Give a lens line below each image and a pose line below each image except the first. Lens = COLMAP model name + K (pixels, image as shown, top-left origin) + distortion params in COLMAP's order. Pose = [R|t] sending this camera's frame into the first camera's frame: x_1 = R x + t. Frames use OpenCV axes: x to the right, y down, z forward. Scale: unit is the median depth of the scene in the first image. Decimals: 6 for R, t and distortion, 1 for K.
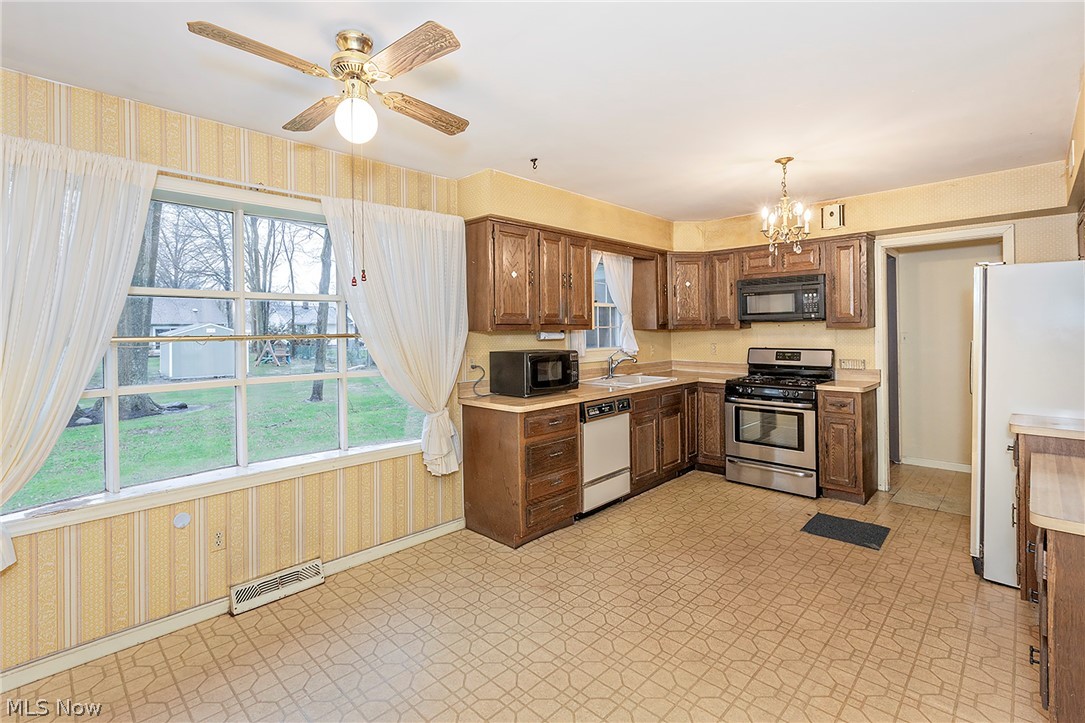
lens RADIAL K [[504.3, 0, 514.9], [0, 504.3, 337.1], [0, 0, 1]] dist [-0.003663, -0.000902]
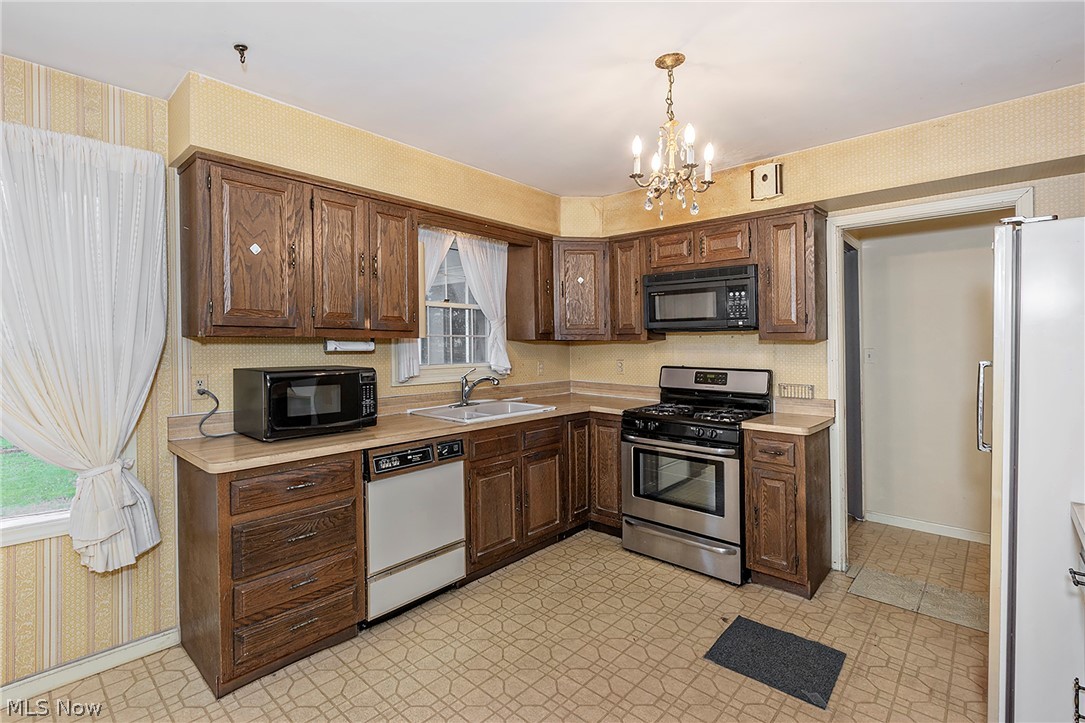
lens RADIAL K [[504.3, 0, 477.8], [0, 504.3, 342.0], [0, 0, 1]] dist [-0.003663, -0.000902]
pose [[0.999918, 0.012463, -0.002770, 0.245667], [-0.012506, 0.999793, -0.016044, 0.000680], [0.002570, 0.016078, 0.999867, 0.315829]]
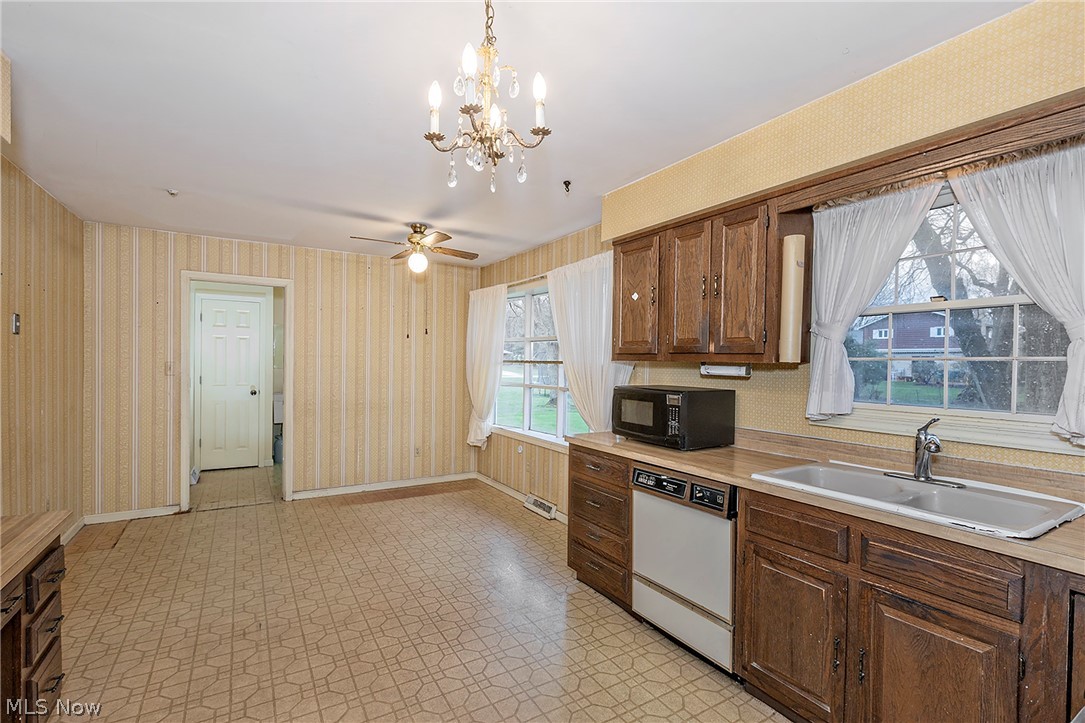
lens RADIAL K [[504.3, 0, 577.7], [0, 504.3, 379.0], [0, 0, 1]] dist [-0.003663, -0.000902]
pose [[-0.196110, 0.043101, -0.979634, 0.764410], [-0.024130, 0.998519, 0.048762, -0.019259], [0.980285, 0.033201, -0.194780, 0.939839]]
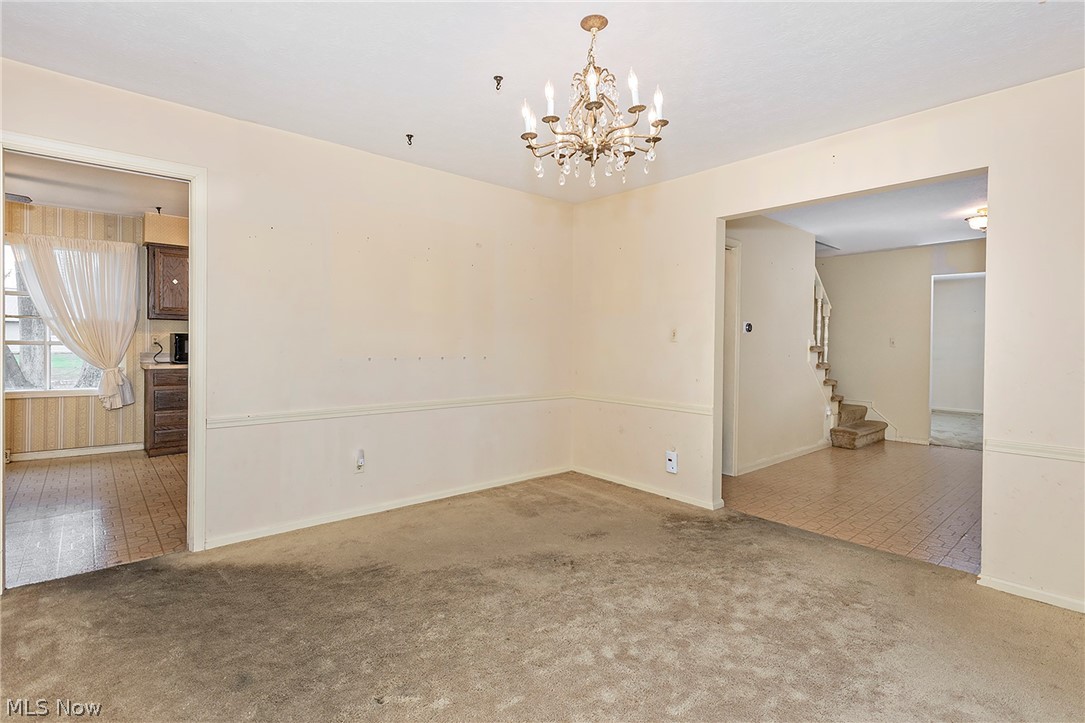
lens RADIAL K [[504.3, 0, 476.4], [0, 504.3, 338.2], [0, 0, 1]] dist [-0.003663, -0.000902]
pose [[0.992866, 0.020993, -0.117376, 0.932135], [-0.023307, 0.999559, -0.018383, 0.044809], [0.116938, 0.020988, 0.992917, -0.335668]]
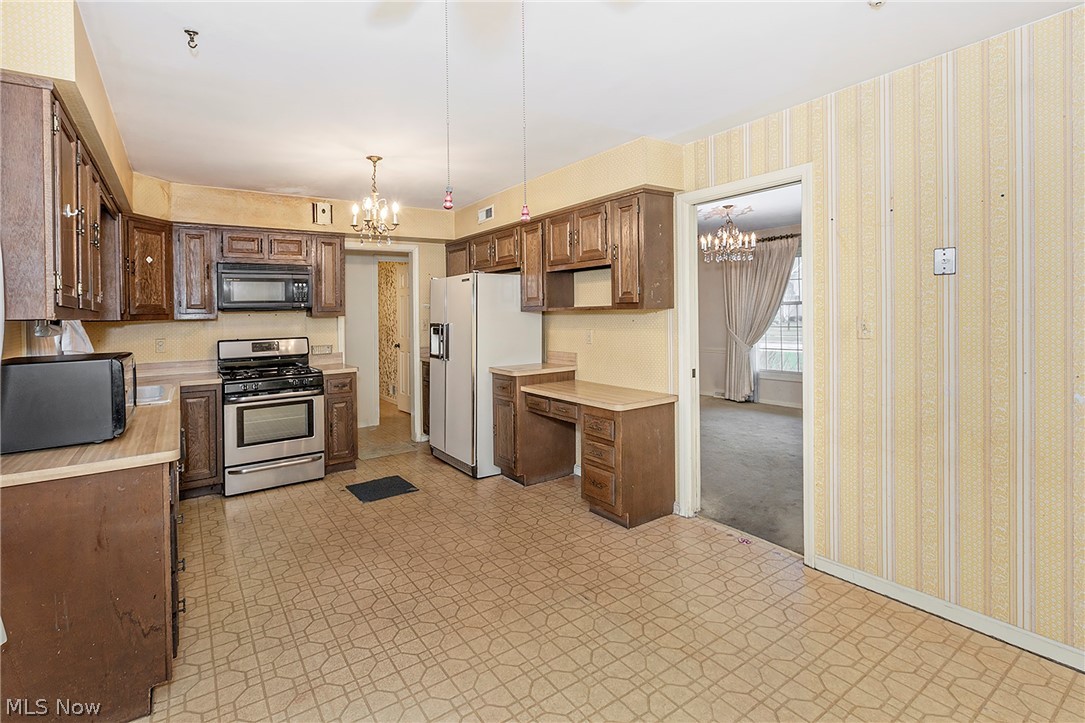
lens RADIAL K [[504.3, 0, 530.8], [0, 504.3, 329.9], [0, 0, 1]] dist [-0.003663, -0.000902]
pose [[0.168065, -0.027358, 0.985396, -0.385511], [0.032727, 0.999219, 0.022160, 0.000842], [-0.985232, 0.028525, 0.168829, 0.405221]]
